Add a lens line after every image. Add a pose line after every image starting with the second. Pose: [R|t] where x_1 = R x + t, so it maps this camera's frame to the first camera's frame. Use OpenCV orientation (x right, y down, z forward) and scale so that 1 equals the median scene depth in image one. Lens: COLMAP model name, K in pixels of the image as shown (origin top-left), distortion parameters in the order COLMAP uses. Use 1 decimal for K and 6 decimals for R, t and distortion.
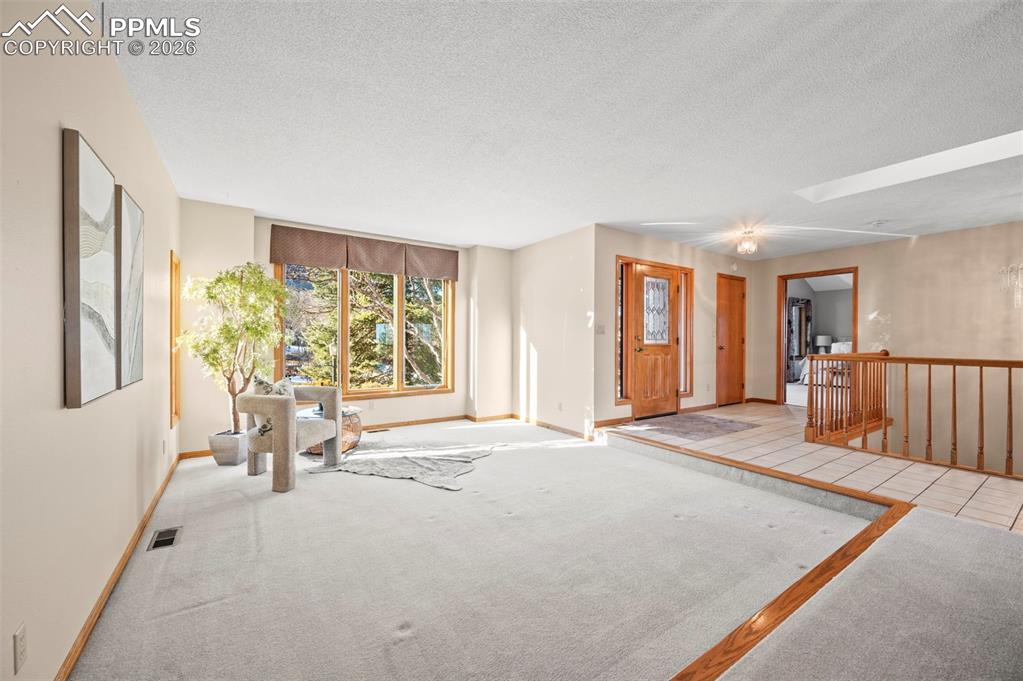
lens RADIAL K [[400.8, 0, 512.4], [0, 400.8, 341.2], [0, 0, 1]] dist [-0.000896, -0.000187]
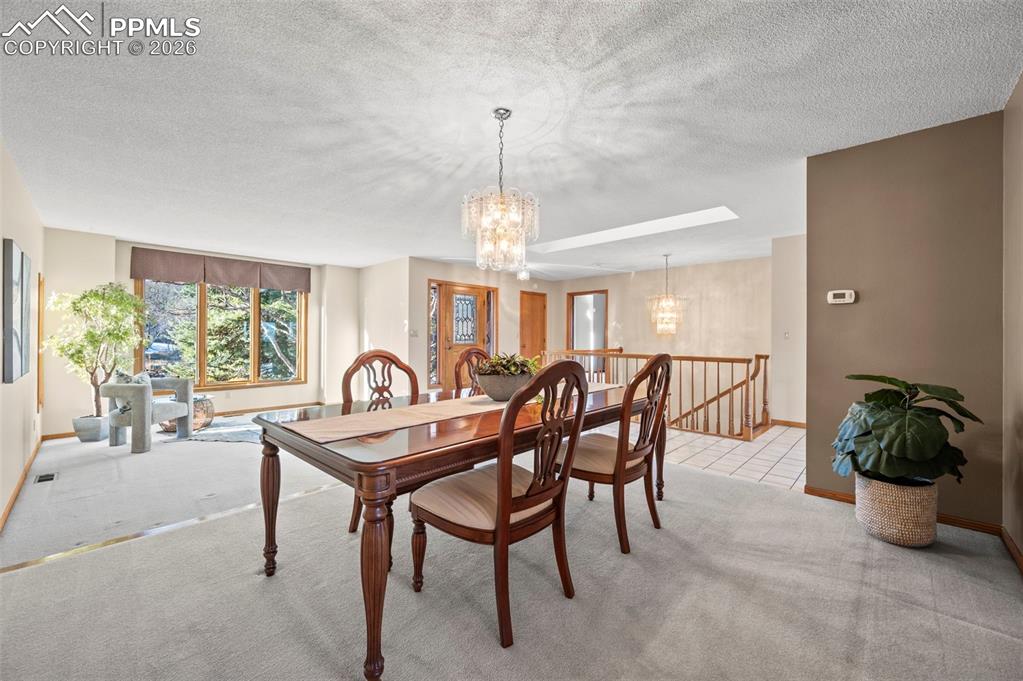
lens RADIAL K [[402.9, 0, 510.7], [0, 402.9, 335.2], [0, 0, 1]] dist [-0.000675, -0.000009]
pose [[0.977498, 0.001187, 0.210943, 0.312024], [-0.000001, 0.999984, -0.005622, -0.019618], [-0.210946, 0.005495, 0.977482, -0.513079]]
